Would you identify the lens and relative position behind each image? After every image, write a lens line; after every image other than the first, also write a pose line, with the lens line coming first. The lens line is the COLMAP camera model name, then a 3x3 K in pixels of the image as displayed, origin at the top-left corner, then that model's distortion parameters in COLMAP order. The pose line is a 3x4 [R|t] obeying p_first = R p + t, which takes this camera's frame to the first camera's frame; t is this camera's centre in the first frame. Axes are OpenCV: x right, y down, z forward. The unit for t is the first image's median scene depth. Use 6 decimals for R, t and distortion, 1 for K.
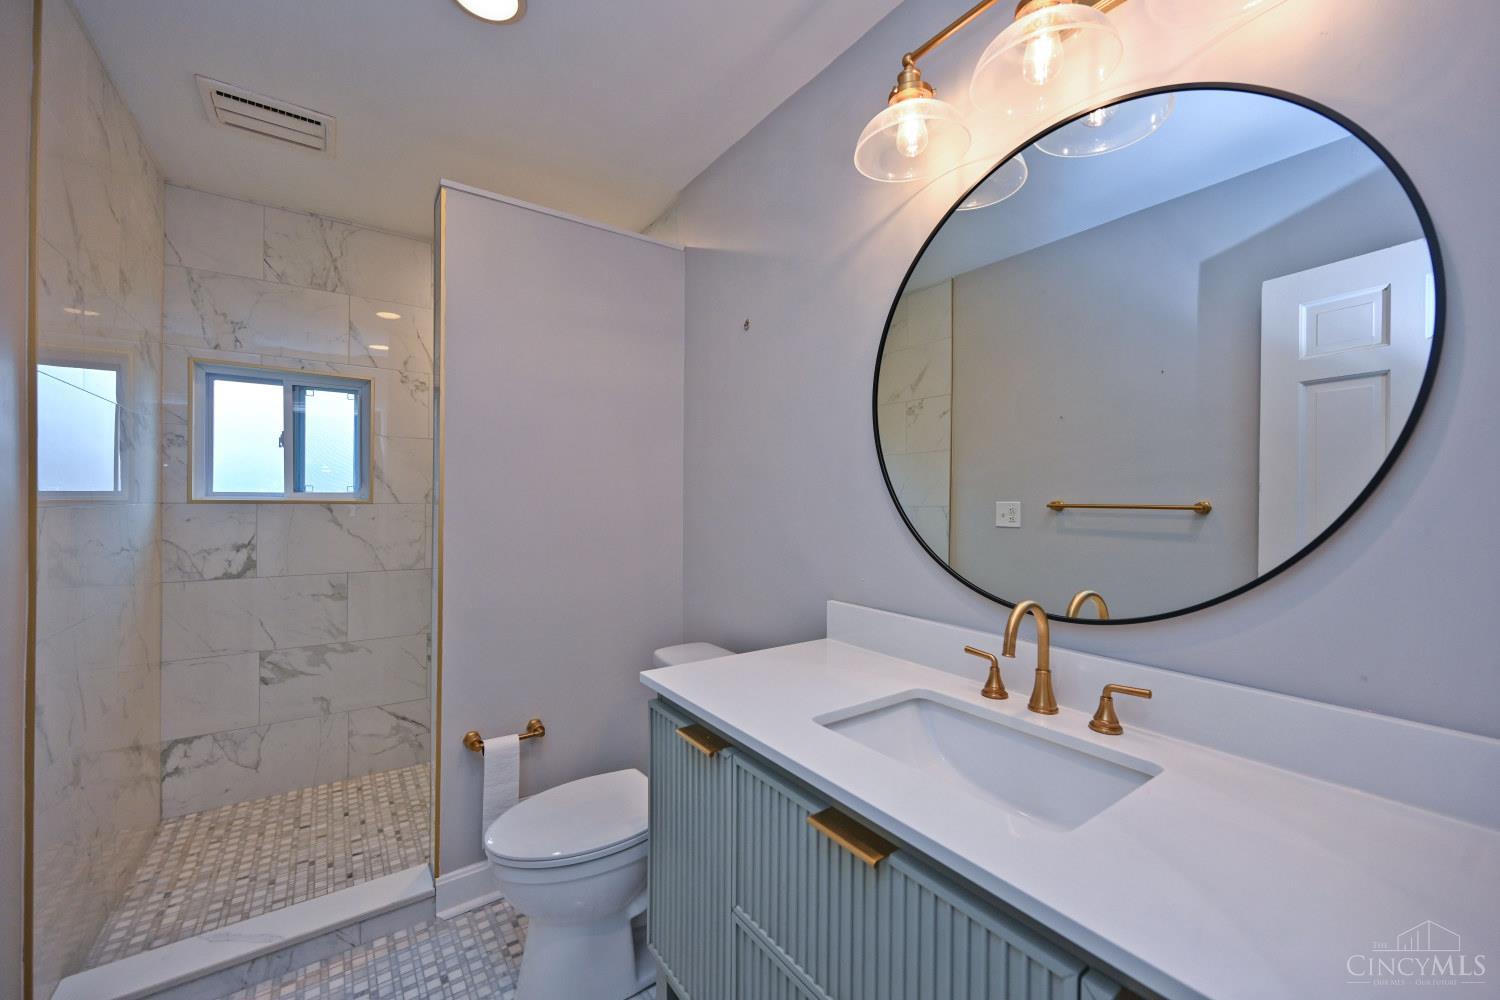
lens RADIAL K [[598.5, 0, 743.7], [0, 598.5, 501.6], [0, 0, 1]] dist [-0.000826, -0.000517]
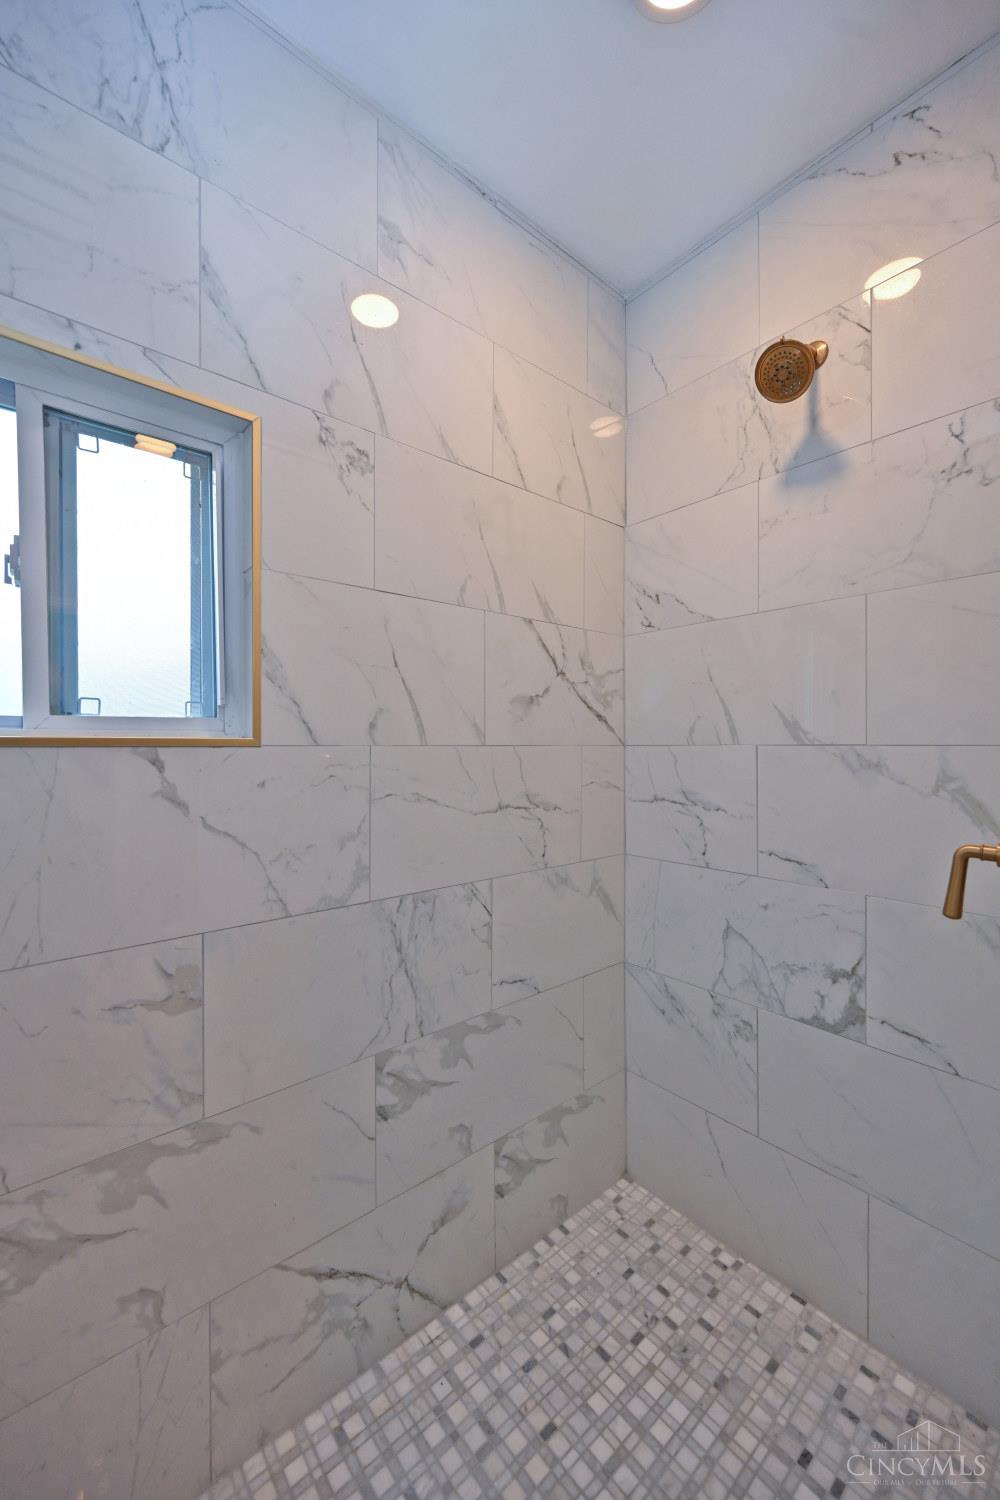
lens RADIAL K [[598.5, 0, 500.0], [0, 598.5, 750.0], [0, 0, 1]] dist [-0.000826, -0.000517]
pose [[0.997105, -0.008232, 0.075597, -0.508712], [0.007652, 0.999939, 0.007954, 0.004391], [-0.075658, -0.007353, 0.997107, 0.621423]]
